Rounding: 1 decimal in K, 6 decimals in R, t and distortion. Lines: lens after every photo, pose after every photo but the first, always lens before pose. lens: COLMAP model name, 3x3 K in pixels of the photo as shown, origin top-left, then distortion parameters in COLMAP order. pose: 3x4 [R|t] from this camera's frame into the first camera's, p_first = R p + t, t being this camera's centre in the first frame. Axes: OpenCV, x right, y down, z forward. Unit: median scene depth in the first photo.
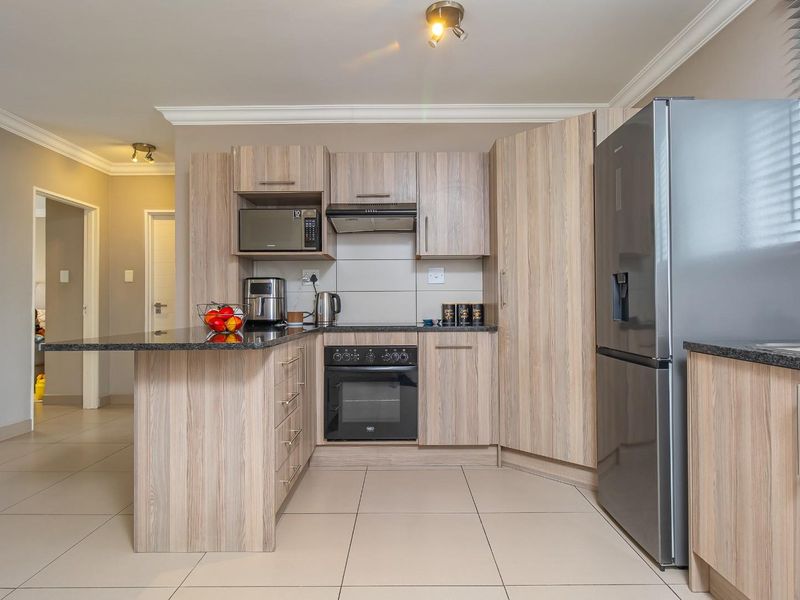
lens RADIAL K [[468.2, 0, 402.4], [0, 468.2, 295.3], [0, 0, 1]] dist [-0.006980, -0.000966]
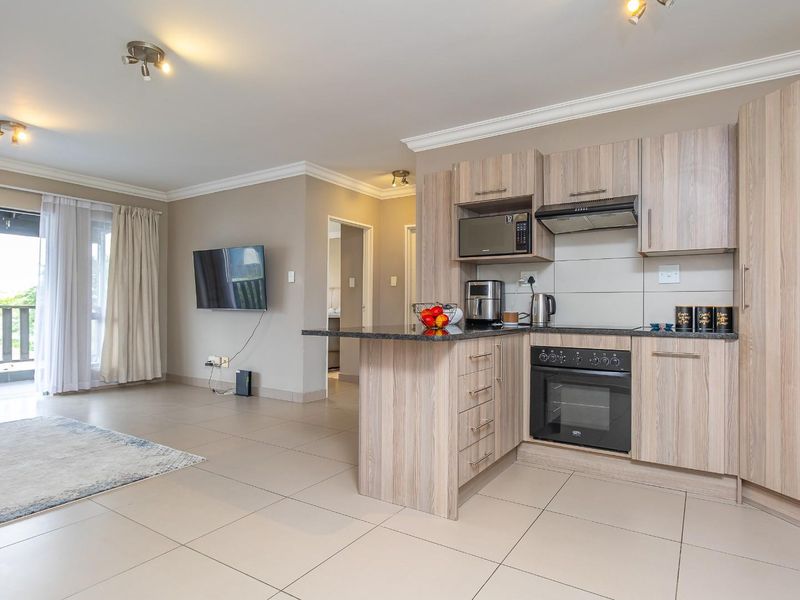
lens RADIAL K [[468.2, 0, 400.1], [0, 468.2, 303.6], [0, 0, 1]] dist [-0.006980, -0.000966]
pose [[0.838569, 0.007682, -0.544742, 0.144317], [-0.002211, 0.999940, 0.010698, 0.005491], [0.544792, -0.007767, 0.838535, -0.015870]]
